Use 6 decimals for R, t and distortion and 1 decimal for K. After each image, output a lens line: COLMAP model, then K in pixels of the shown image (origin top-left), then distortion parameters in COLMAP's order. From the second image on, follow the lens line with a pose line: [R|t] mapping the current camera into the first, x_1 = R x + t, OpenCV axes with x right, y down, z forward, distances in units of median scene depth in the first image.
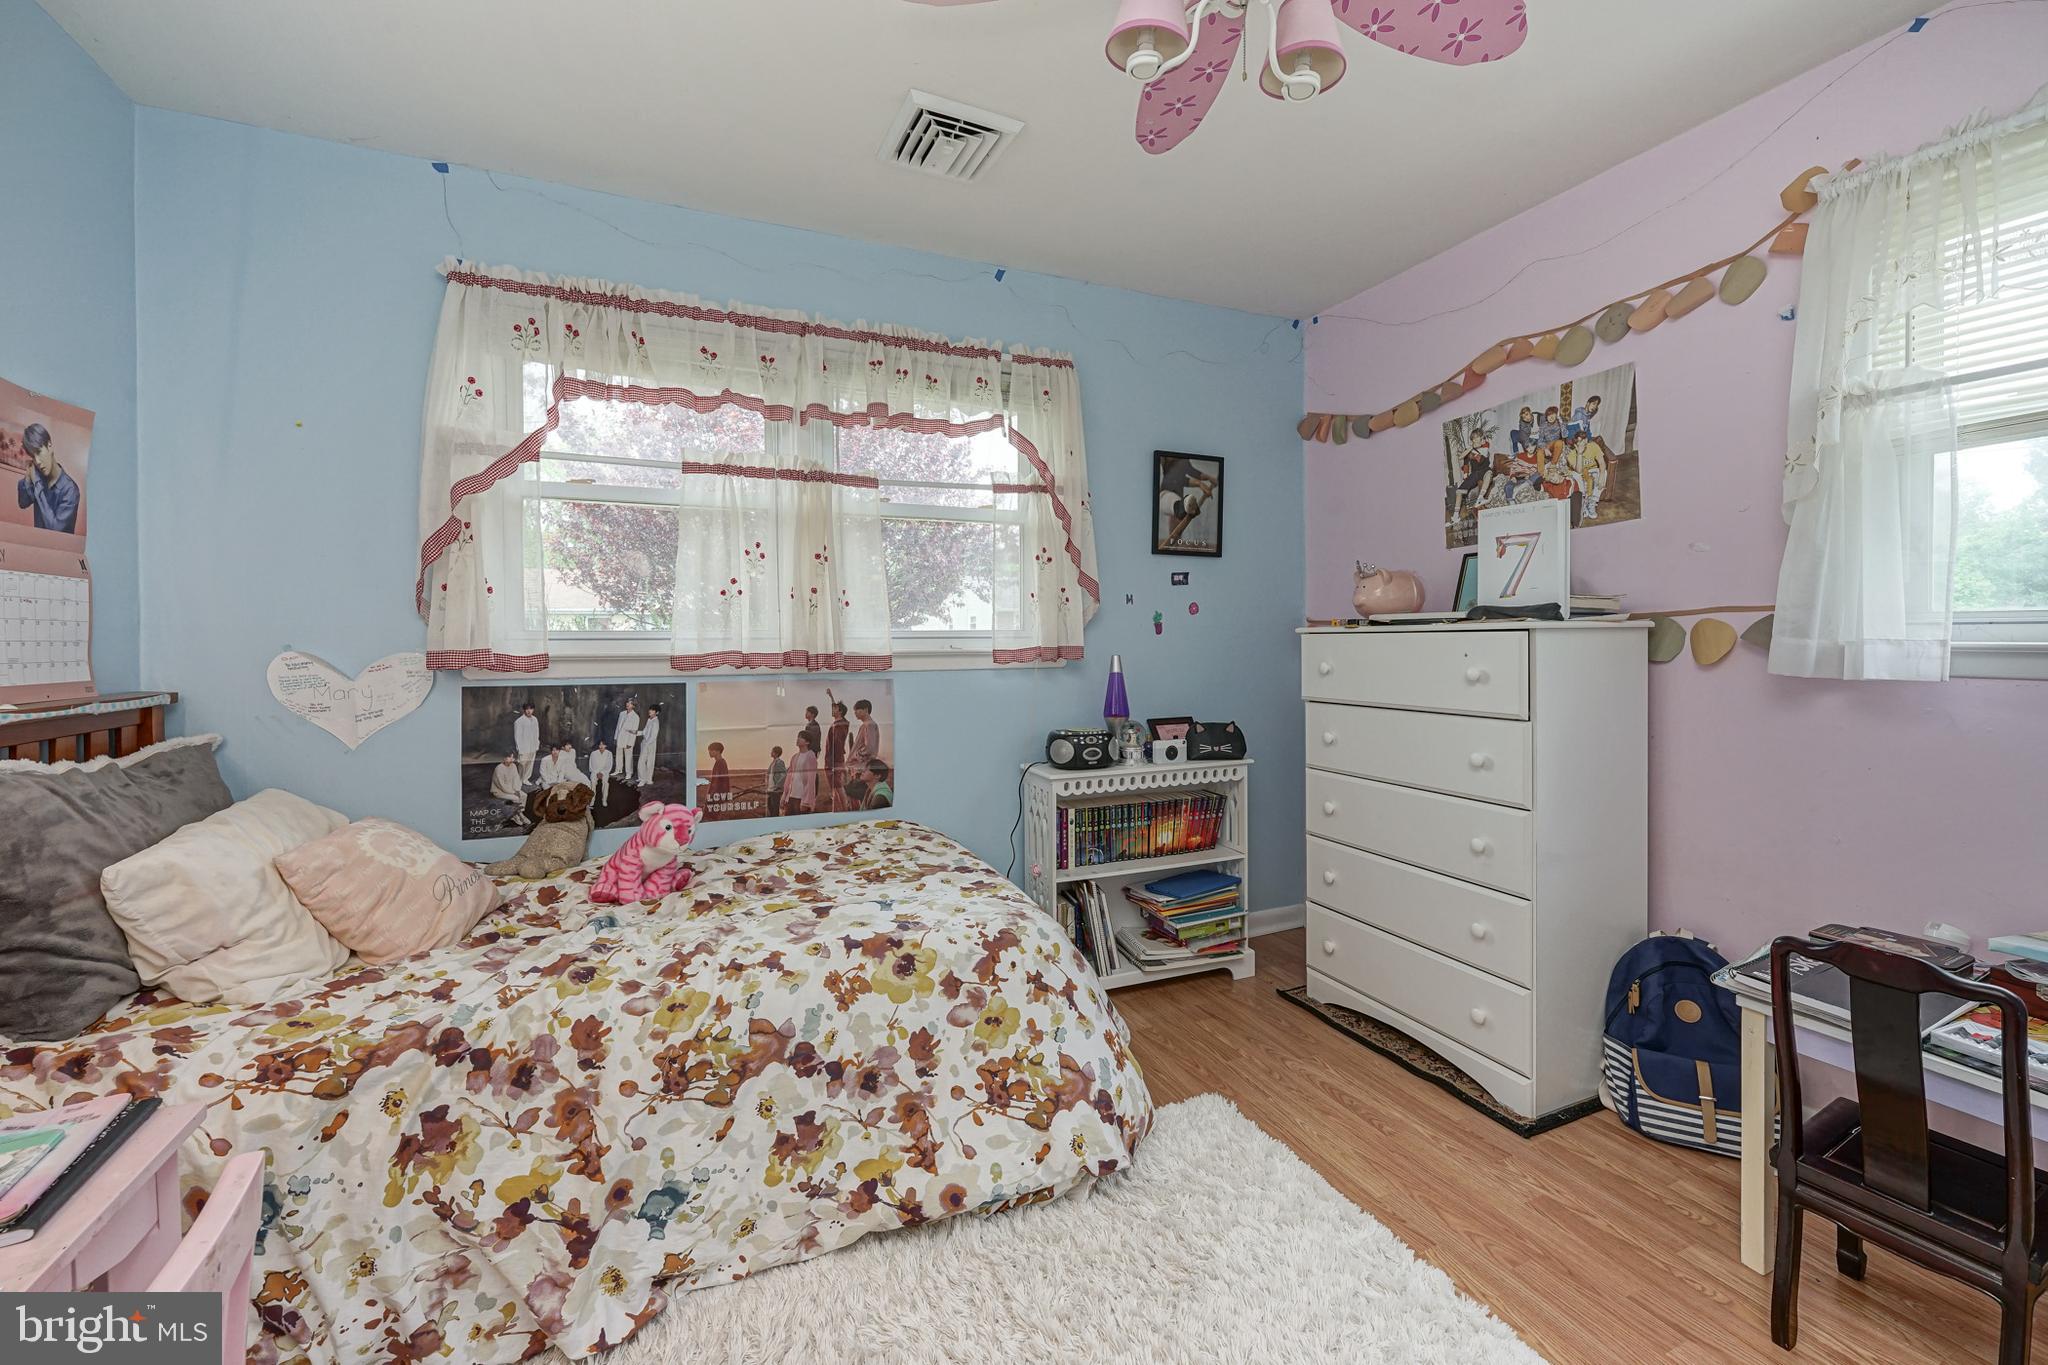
lens RADIAL K [[857.5, 0, 1033.9], [0, 857.5, 664.3], [0, 0, 1]] dist [0.000278, 0.000712]
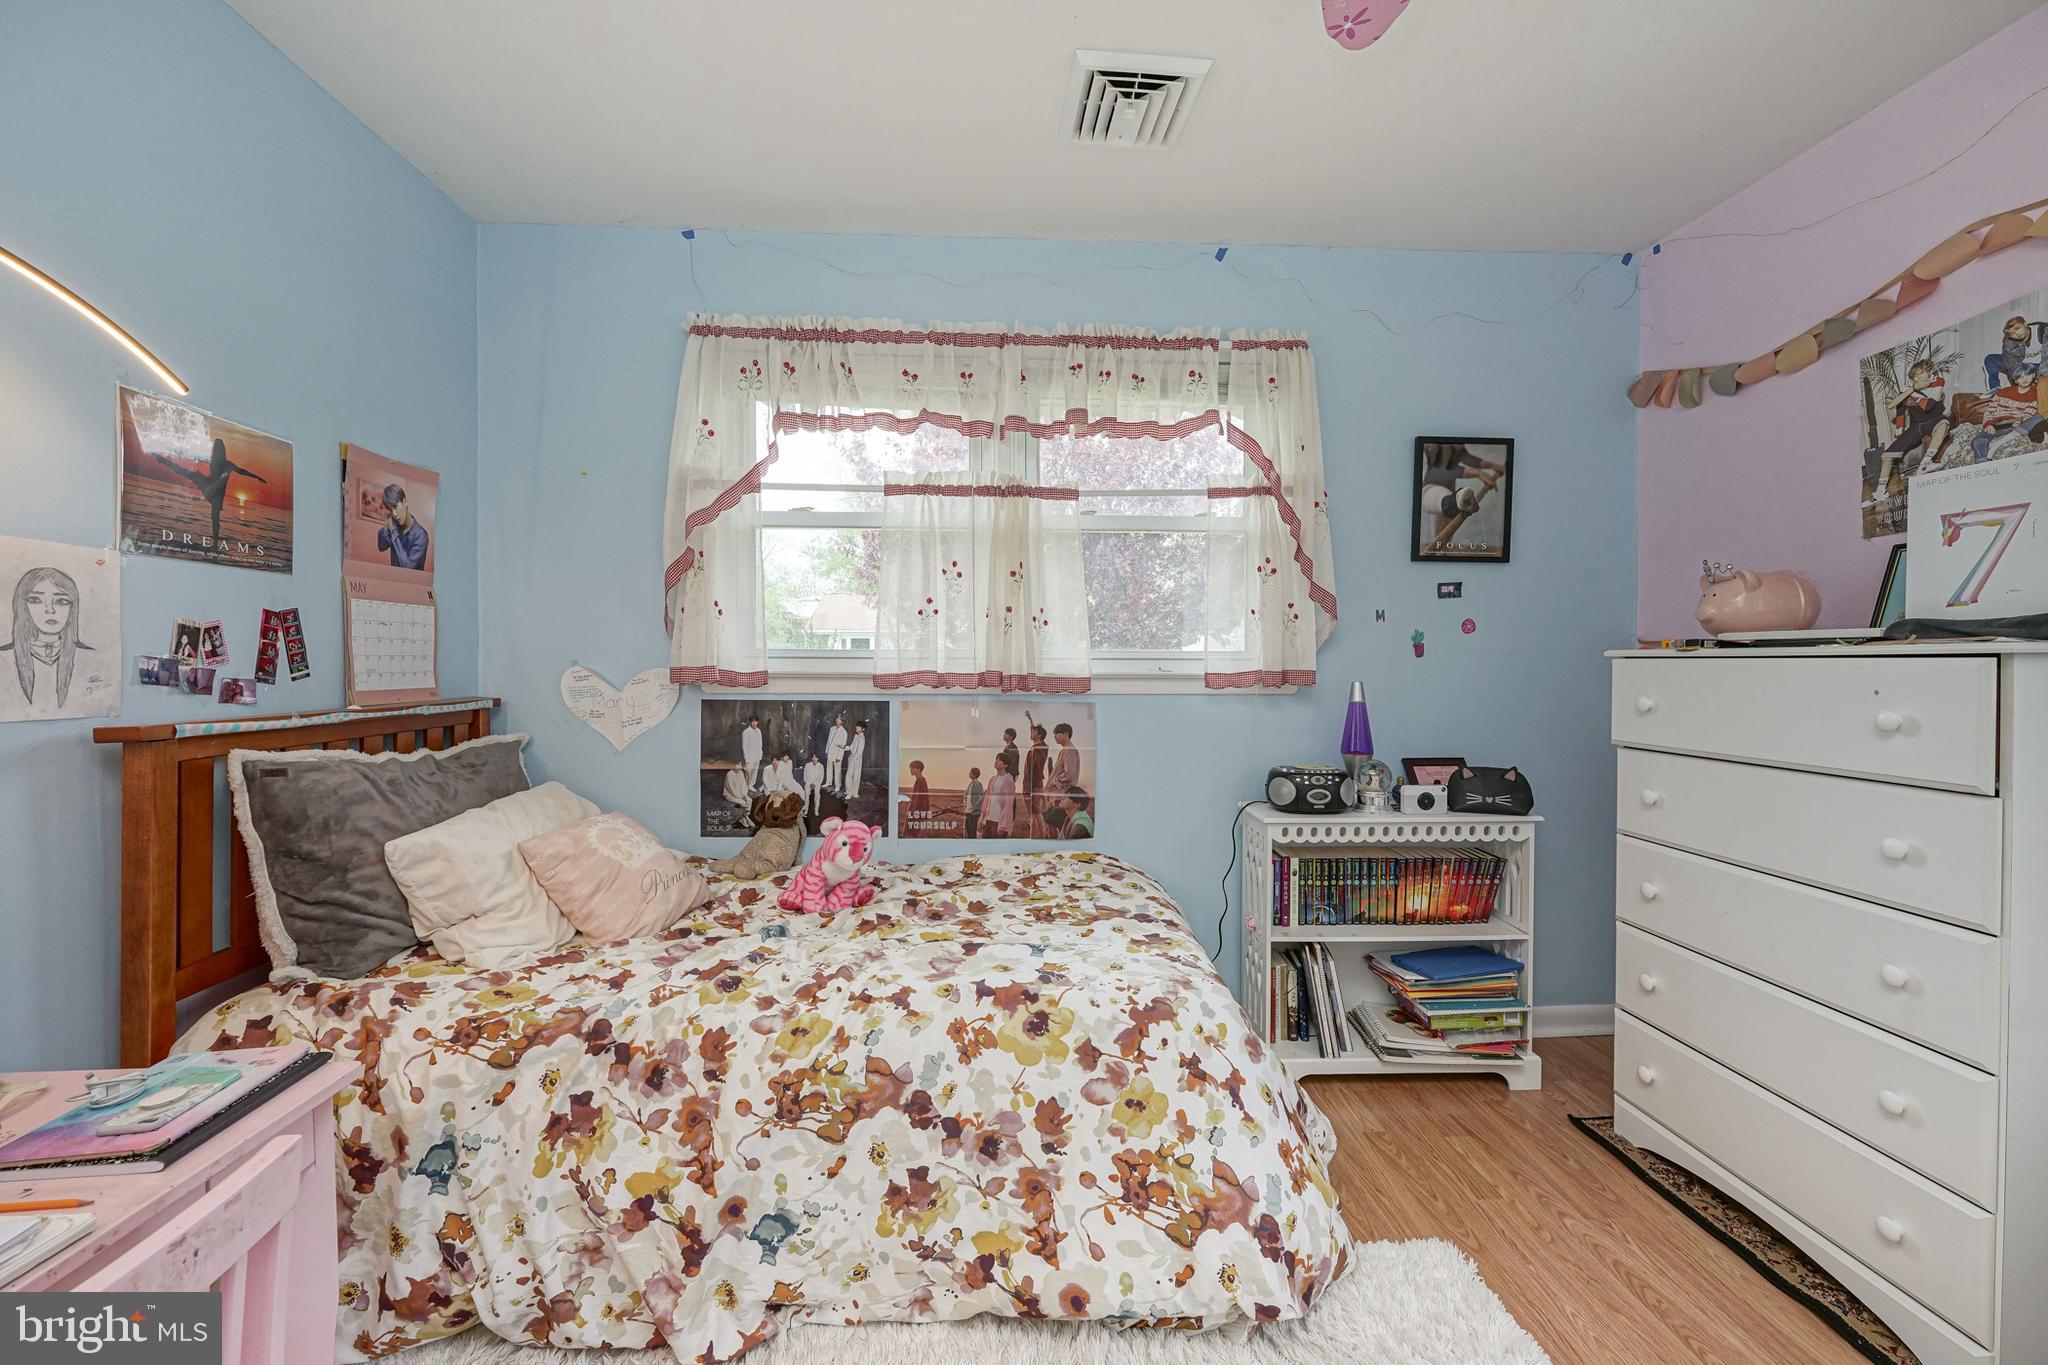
lens RADIAL K [[840.2, 0, 1018.5], [0, 840.2, 683.6], [0, 0, 1]] dist [-0.001368, 0.000881]
pose [[0.930301, 0.019742, -0.366265, 0.114155], [-0.019942, 0.999796, 0.003238, -0.006007], [0.366254, 0.004292, 0.930505, 0.133817]]
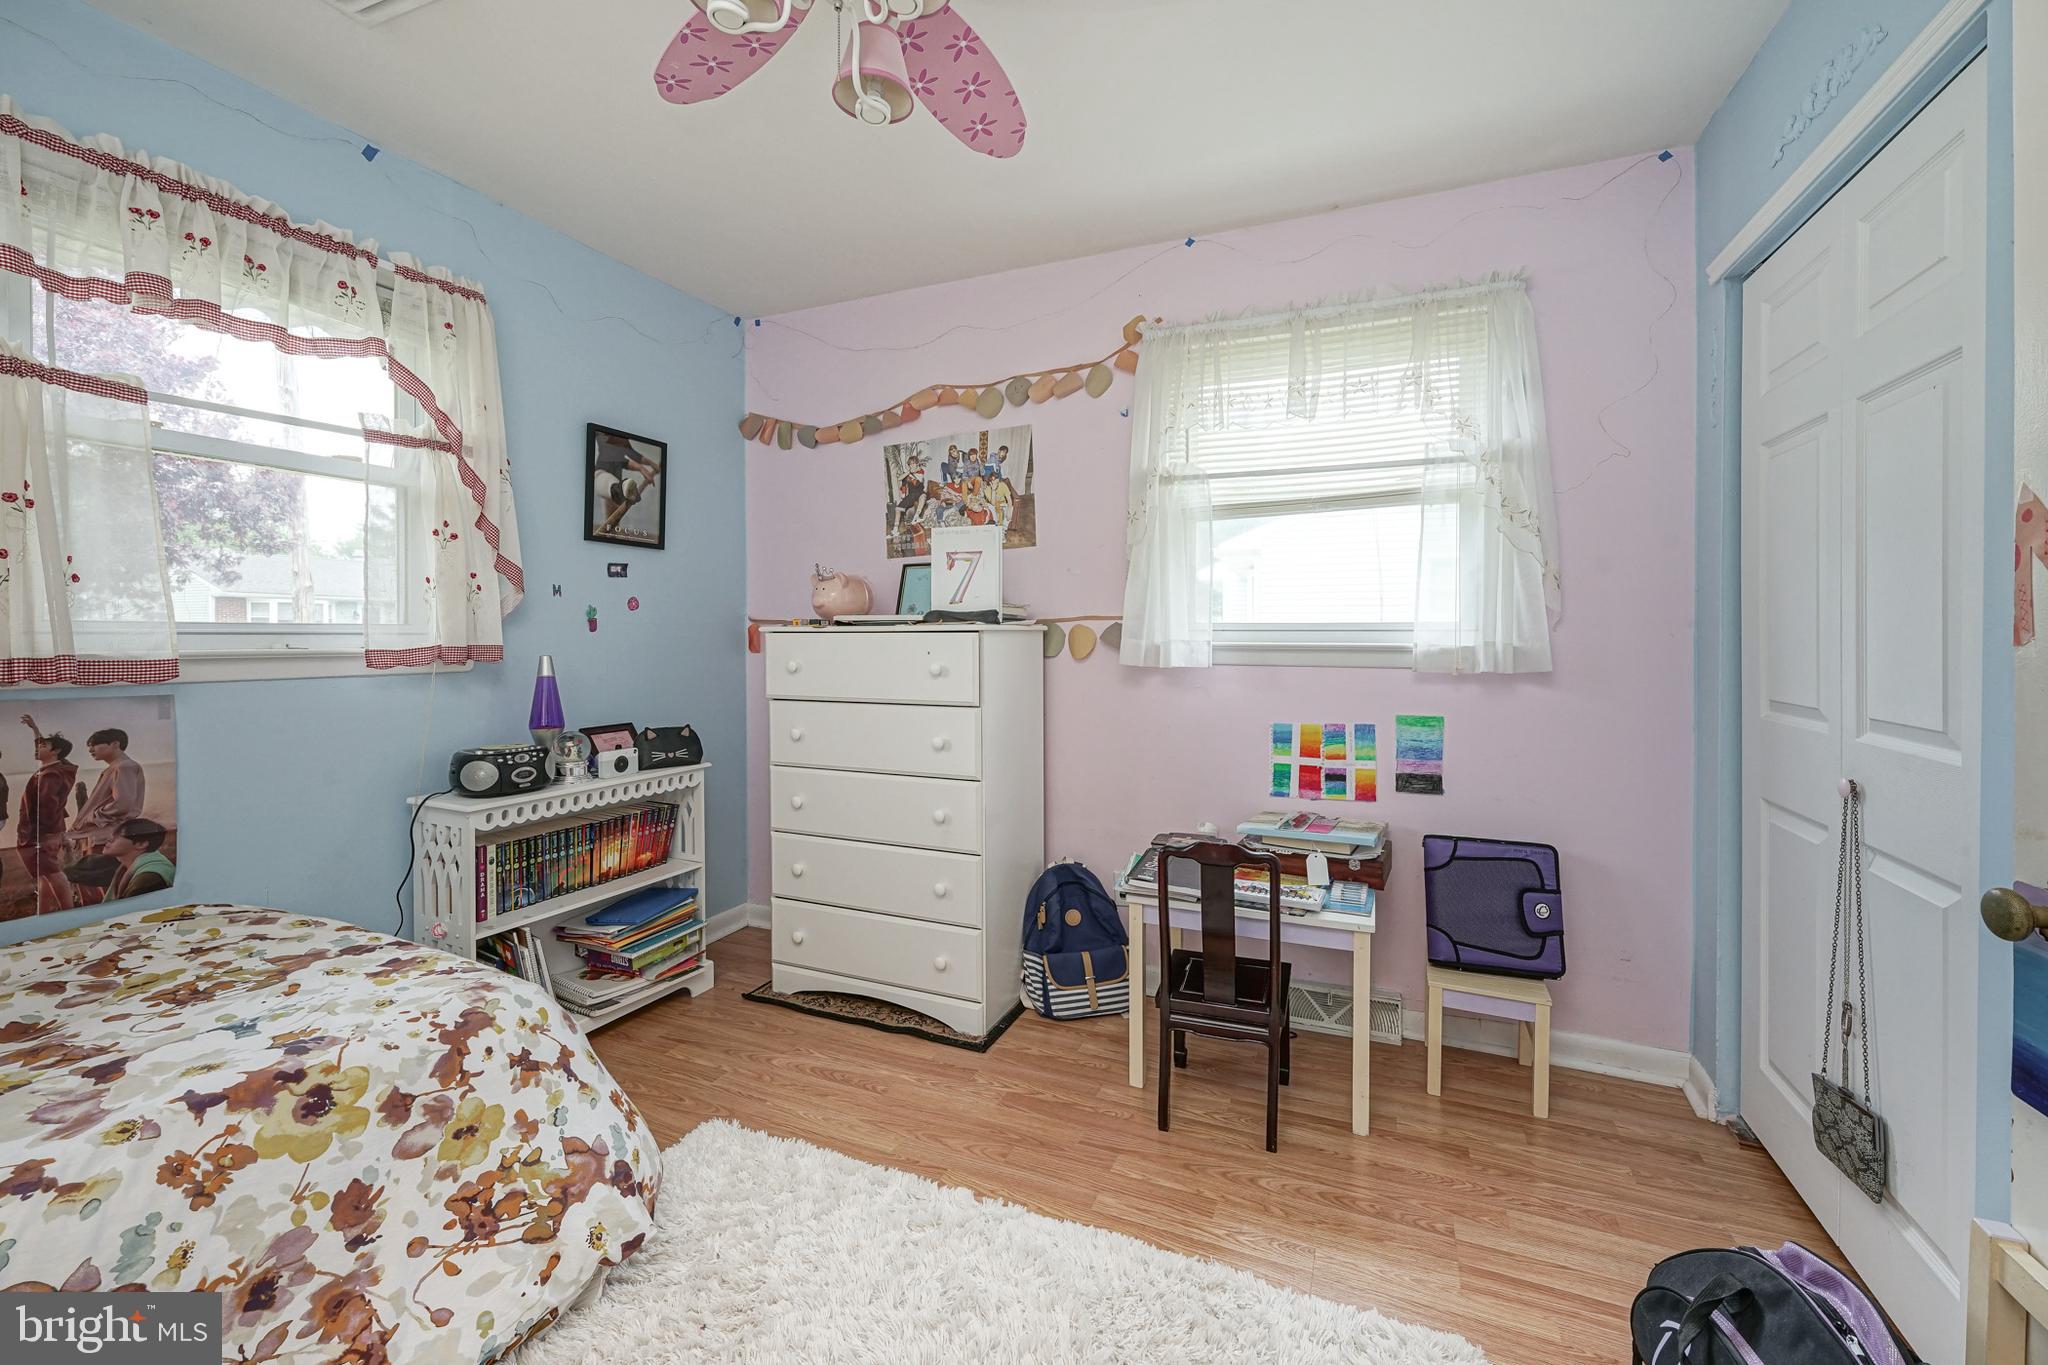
lens RADIAL K [[831.9, 0, 1062.5], [0, 831.9, 657.5], [0, 0, 1]] dist [-0.000255, 0.000484]
pose [[0.720885, -0.011121, 0.692965, -0.137449], [0.015189, 0.999885, 0.000246, -0.001686], [-0.692888, 0.010348, 0.720971, 0.067511]]
